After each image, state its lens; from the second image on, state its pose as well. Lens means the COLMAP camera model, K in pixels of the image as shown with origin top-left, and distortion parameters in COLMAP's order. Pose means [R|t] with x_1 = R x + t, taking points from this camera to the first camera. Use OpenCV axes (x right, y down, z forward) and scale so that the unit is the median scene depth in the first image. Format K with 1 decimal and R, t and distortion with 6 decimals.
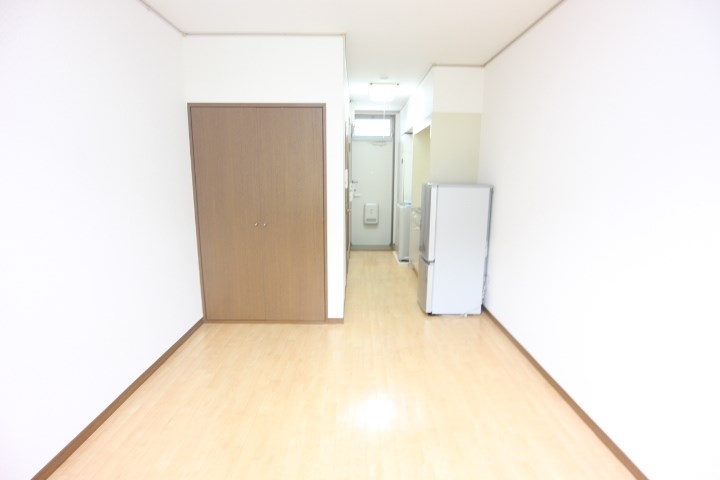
lens RADIAL K [[367.8, 0, 363.6], [0, 367.8, 241.5], [0, 0, 1]] dist [-0.032743, 0.004361]
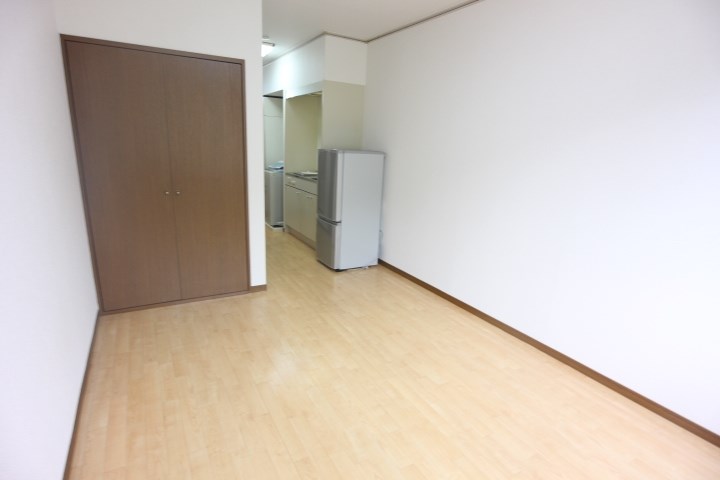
lens RADIAL K [[367.8, 0, 358.0], [0, 367.8, 238.1], [0, 0, 1]] dist [-0.032743, 0.004361]
pose [[0.873365, -0.089012, 0.478863, -0.290737], [0.050113, 0.994363, 0.093436, 0.002842], [-0.484481, -0.057606, 0.872903, 0.017785]]
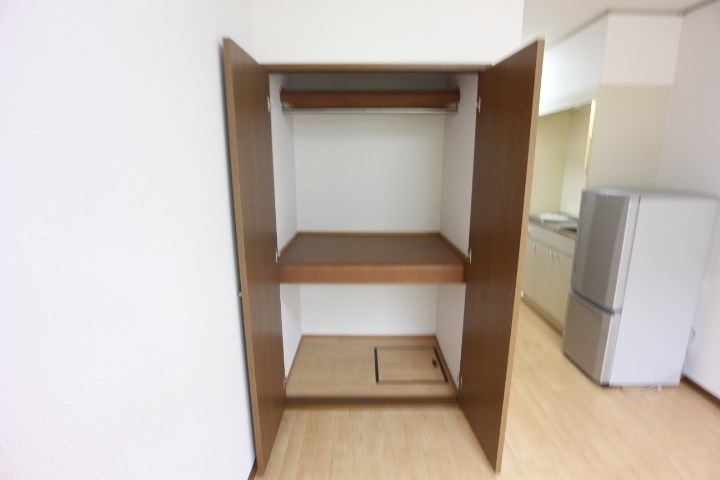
lens RADIAL K [[367.8, 0, 363.3], [0, 367.8, 243.2], [0, 0, 1]] dist [-0.032743, 0.004361]
pose [[0.999763, 0.000313, -0.021783, -0.257147], [0.000364, 0.999516, 0.031094, -0.087518], [0.021782, -0.031095, 0.999279, 0.342914]]
